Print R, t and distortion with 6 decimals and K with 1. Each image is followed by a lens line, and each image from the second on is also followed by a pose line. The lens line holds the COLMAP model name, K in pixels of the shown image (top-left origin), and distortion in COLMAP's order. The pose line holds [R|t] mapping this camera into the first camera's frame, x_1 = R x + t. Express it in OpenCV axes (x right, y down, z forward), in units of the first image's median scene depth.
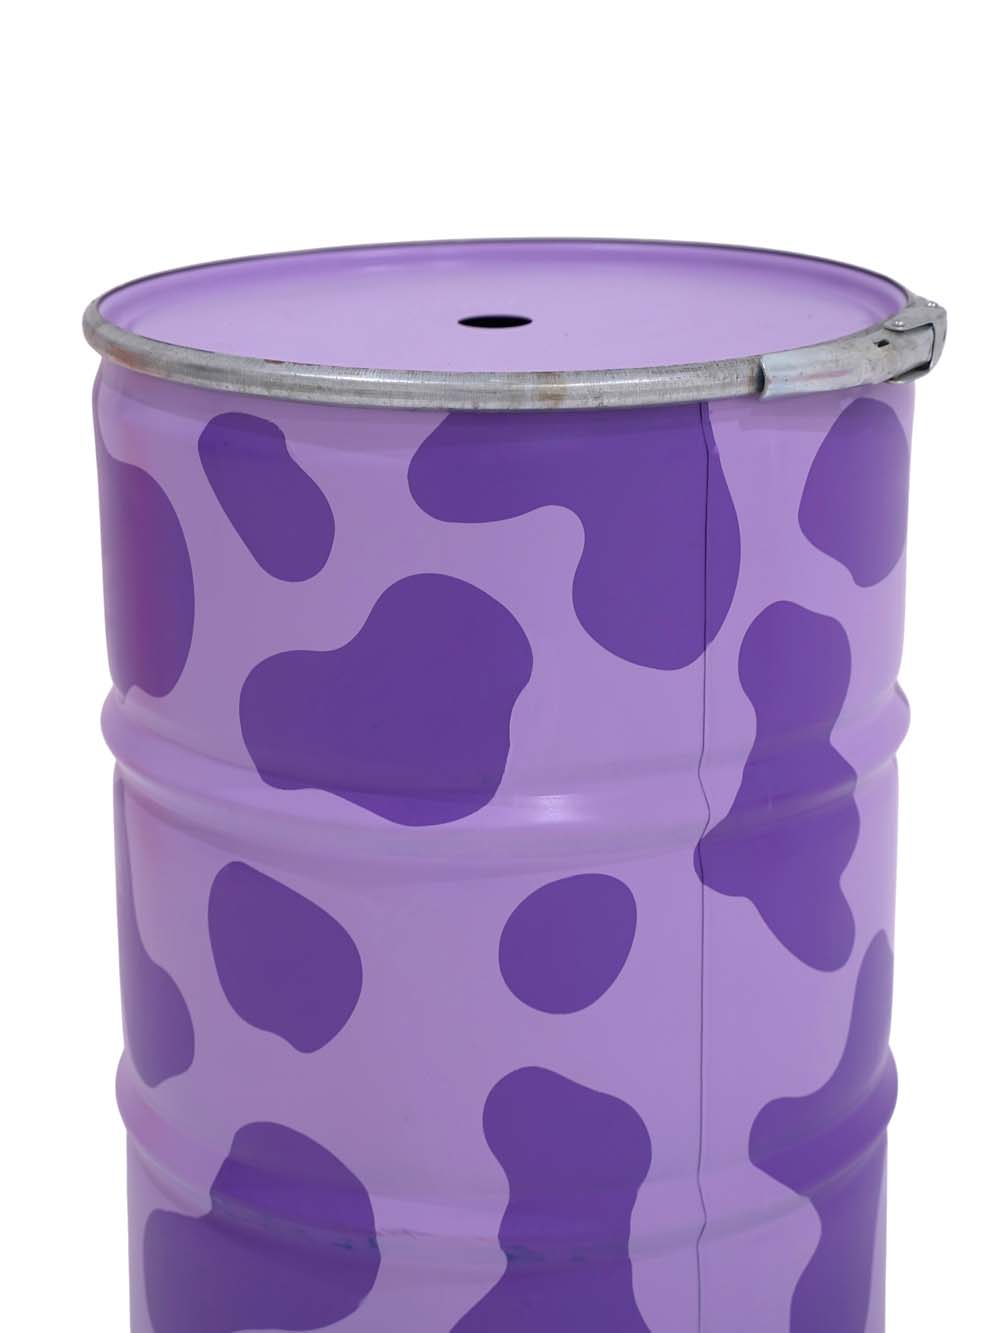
lens RADIAL K [[3415.3, 0, 441.4], [0, 3415.3, 597.3], [0, 0, 1]] dist [0.087767, 0.000000]
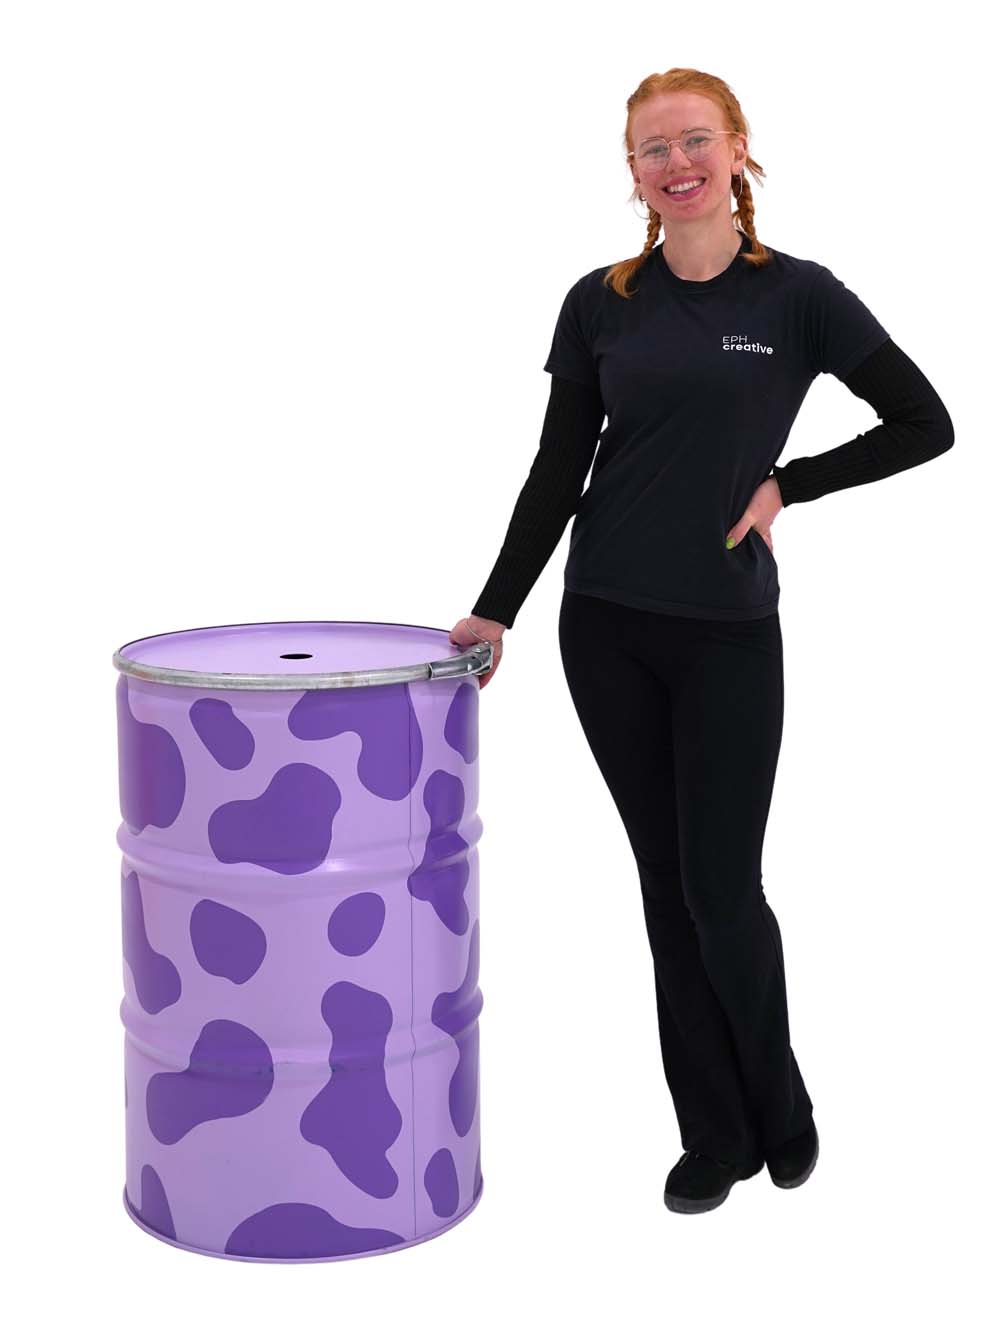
lens RADIAL K [[2111.6, 0, 460.6], [0, 2111.6, 596.9], [0, 0, 1]] dist [0.047193, 0.000000]
pose [[0.967060, -0.020565, 0.253717, -0.246176], [0.056724, 0.989079, -0.136036, 0.080019], [-0.248148, 0.145947, 0.957665, -0.394132]]
